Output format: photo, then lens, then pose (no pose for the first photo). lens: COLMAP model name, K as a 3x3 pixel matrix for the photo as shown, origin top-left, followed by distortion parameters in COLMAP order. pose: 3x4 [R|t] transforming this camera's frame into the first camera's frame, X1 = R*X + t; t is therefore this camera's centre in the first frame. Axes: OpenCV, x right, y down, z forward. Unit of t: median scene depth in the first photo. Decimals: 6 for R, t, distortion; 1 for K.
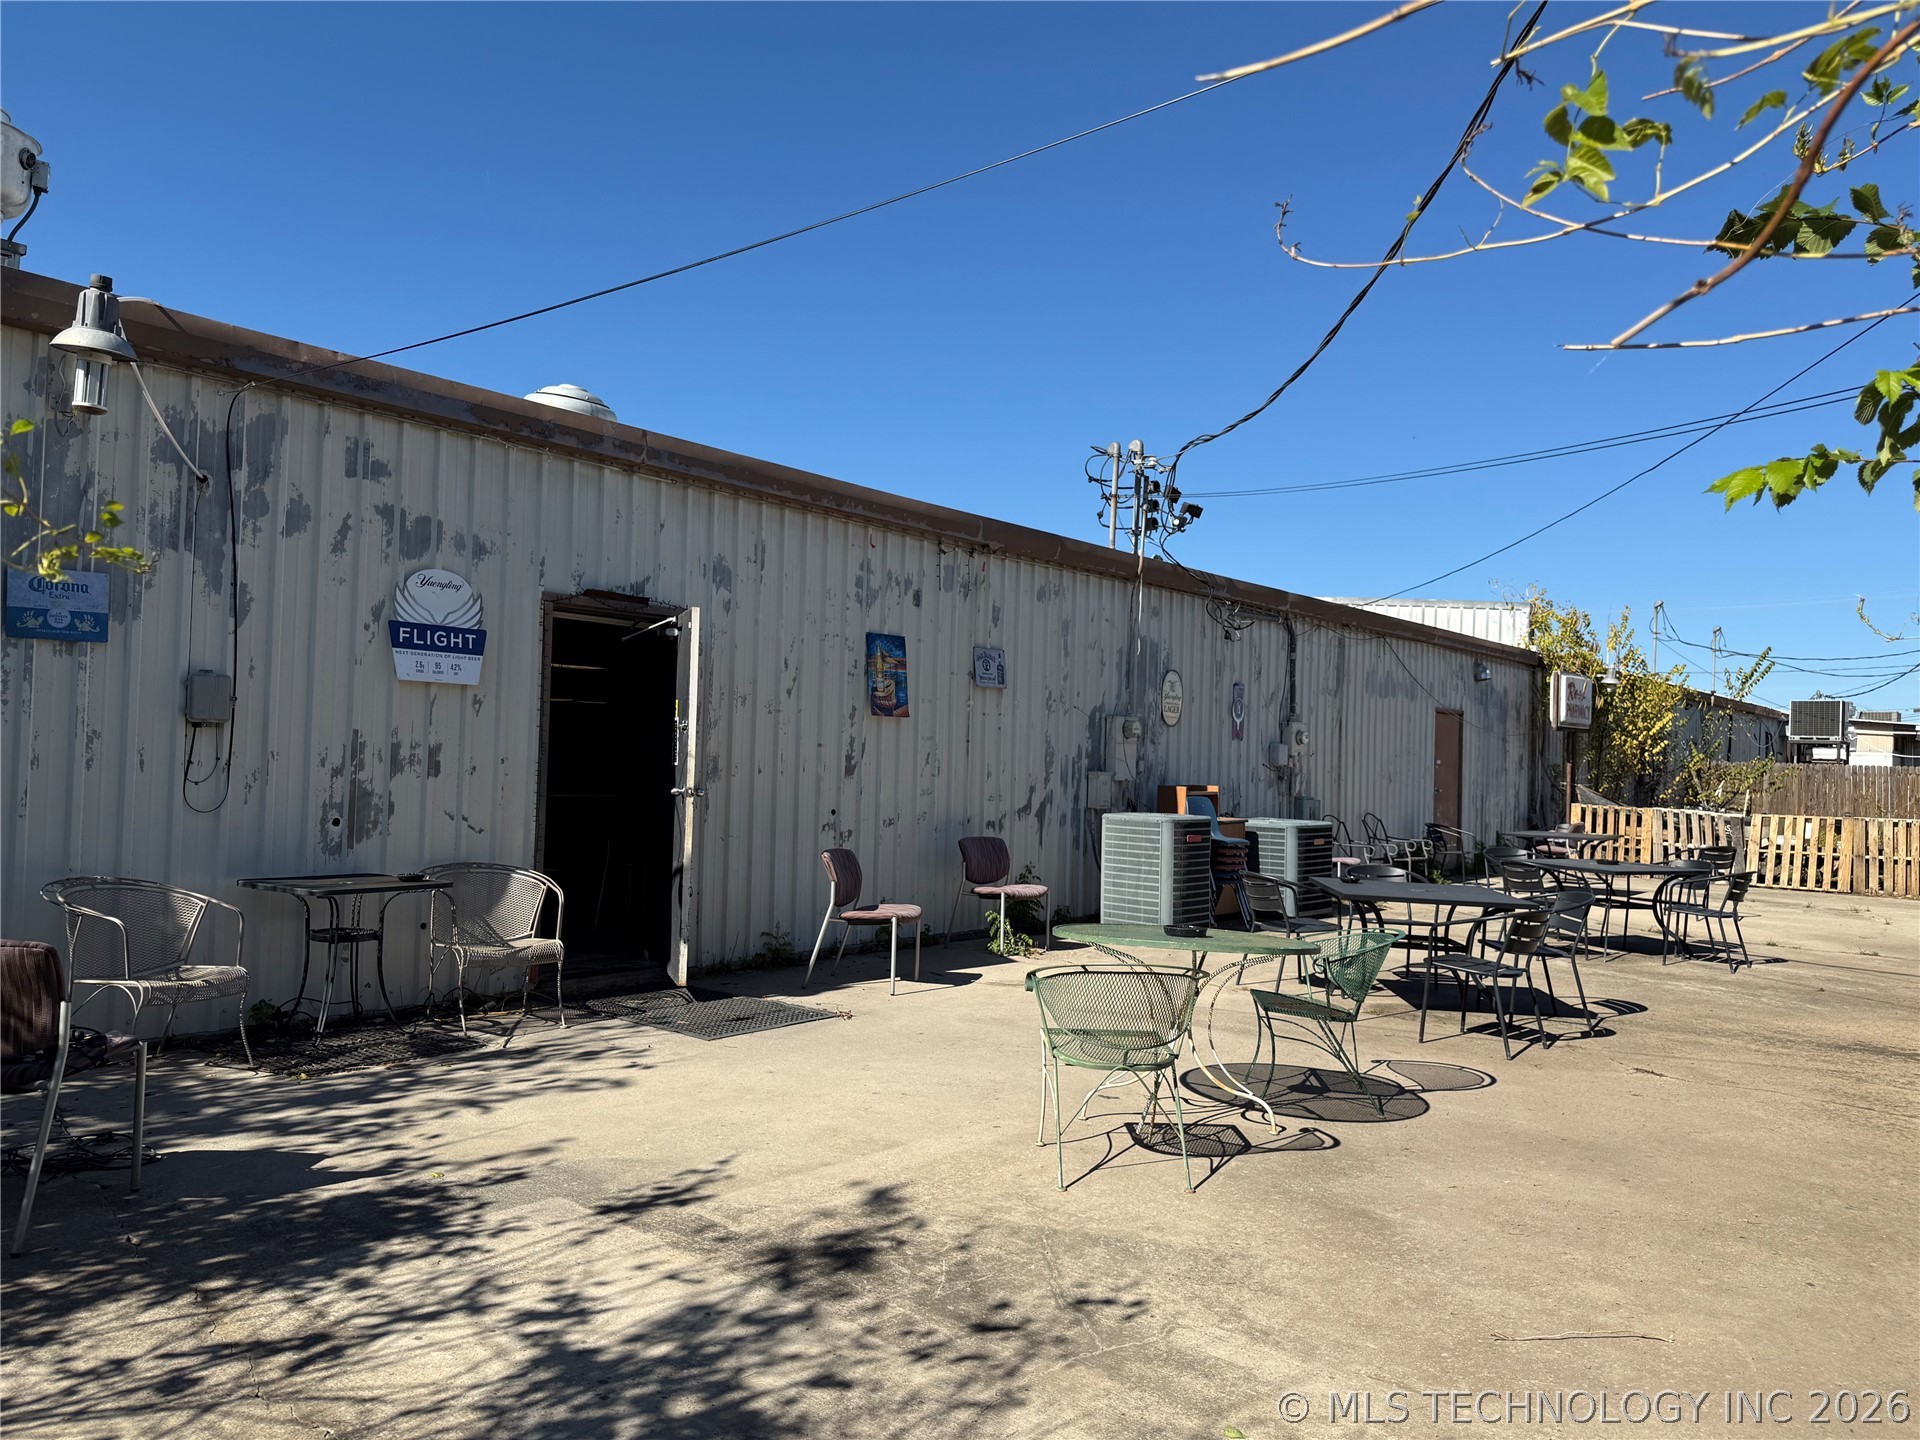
lens RADIAL K [[1338.6, 0, 954.2], [0, 1338.6, 734.9], [0, 0, 1]] dist [0.107982, -0.145100]
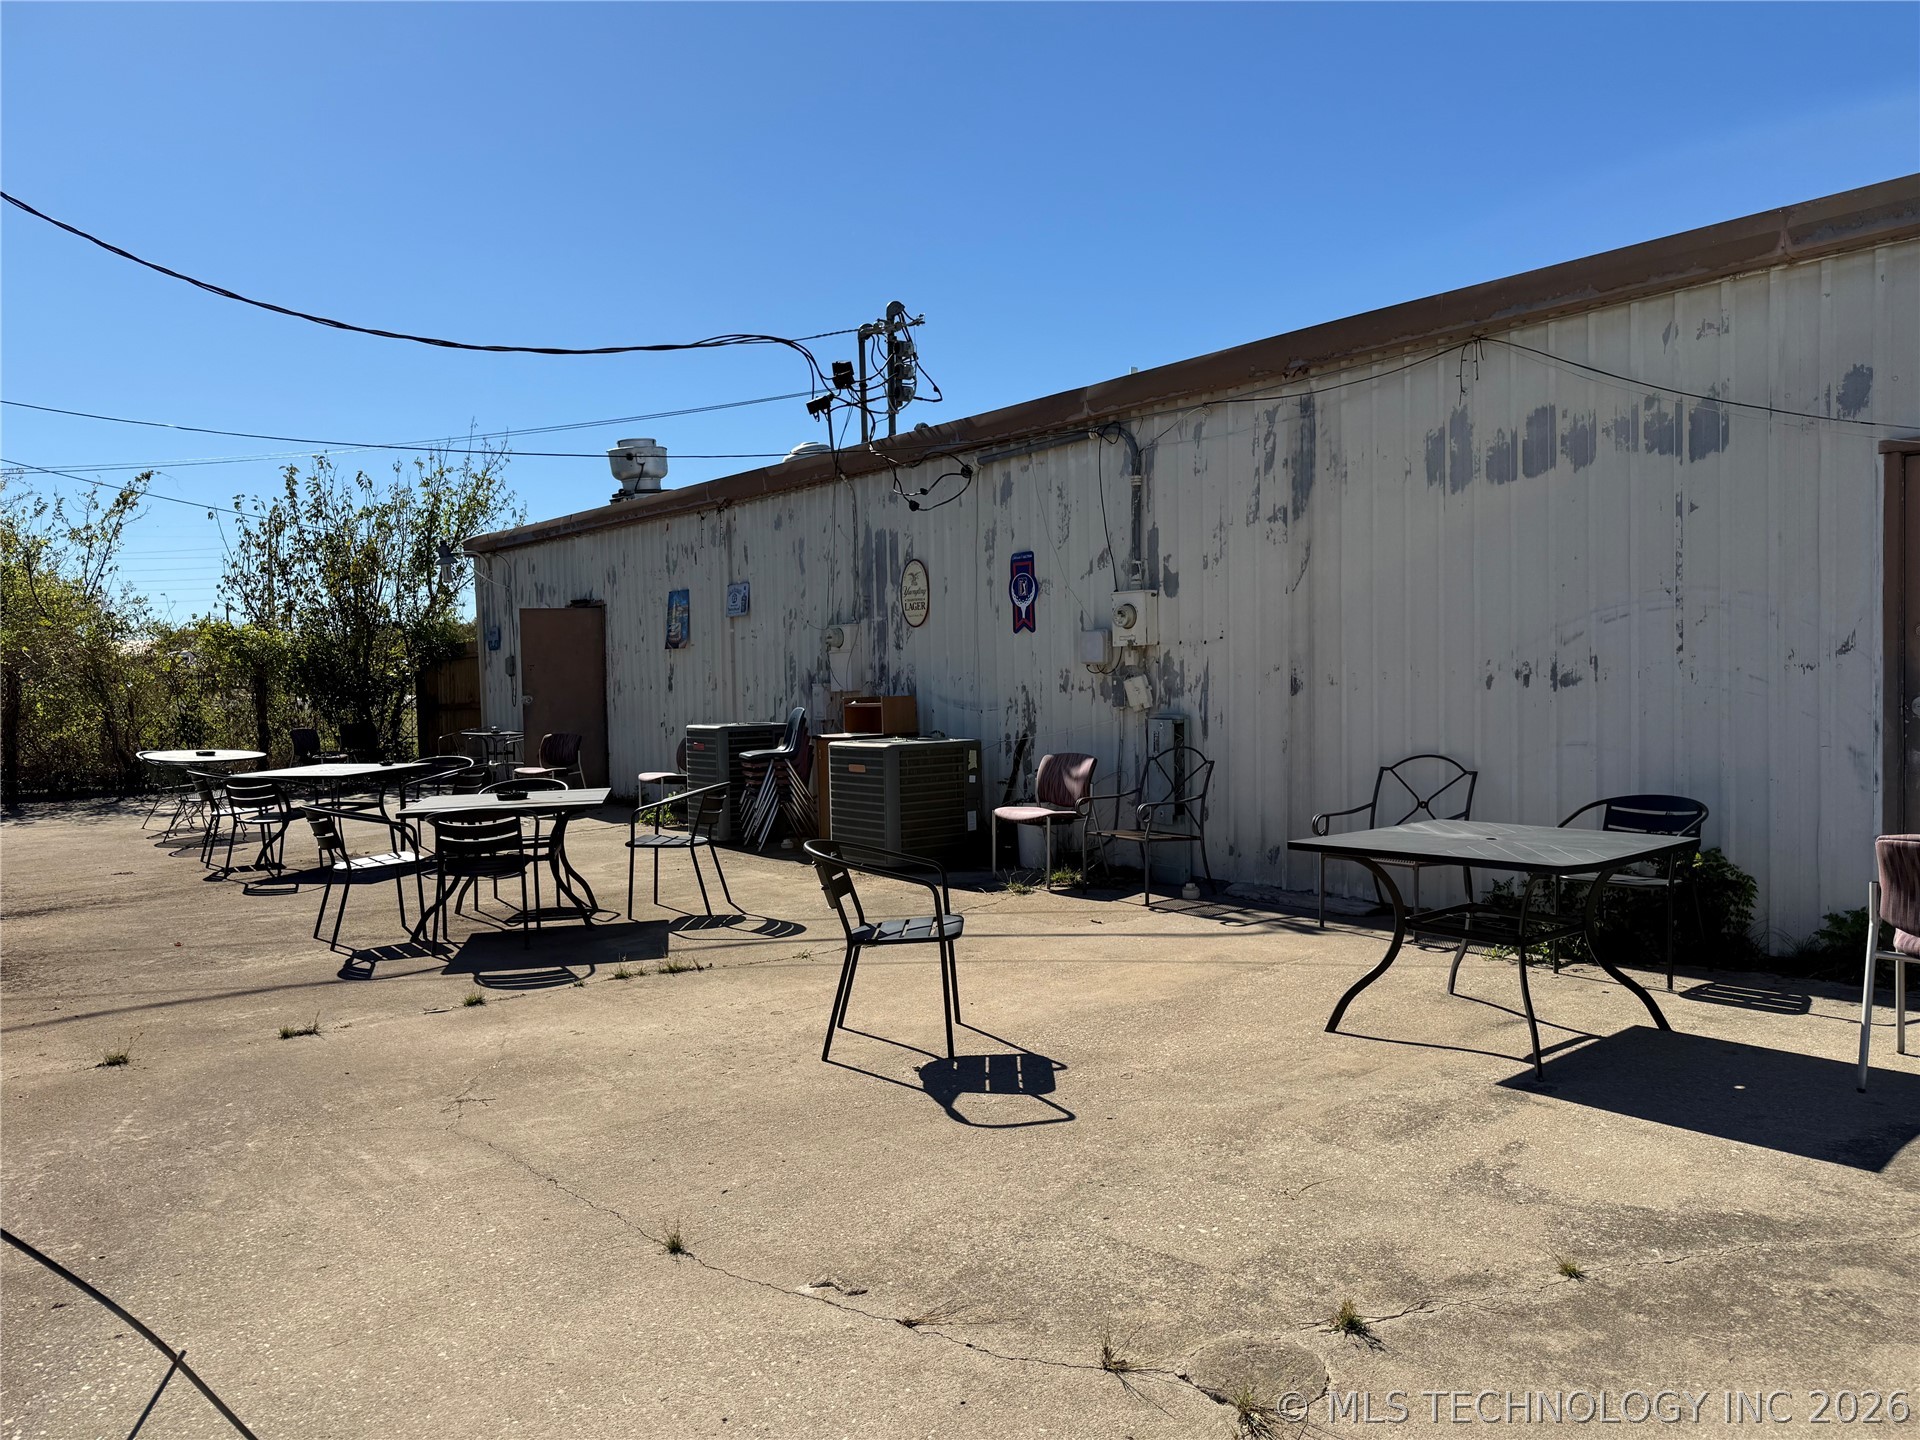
lens RADIAL K [[1338.6, 0, 954.2], [0, 1338.6, 734.9], [0, 0, 1]] dist [0.107982, -0.145100]
pose [[-0.171924, 0.023609, -0.984827, 1.088113], [0.039015, 0.999092, 0.017140, 0.053692], [0.984337, -0.035476, -0.172689, 1.276821]]
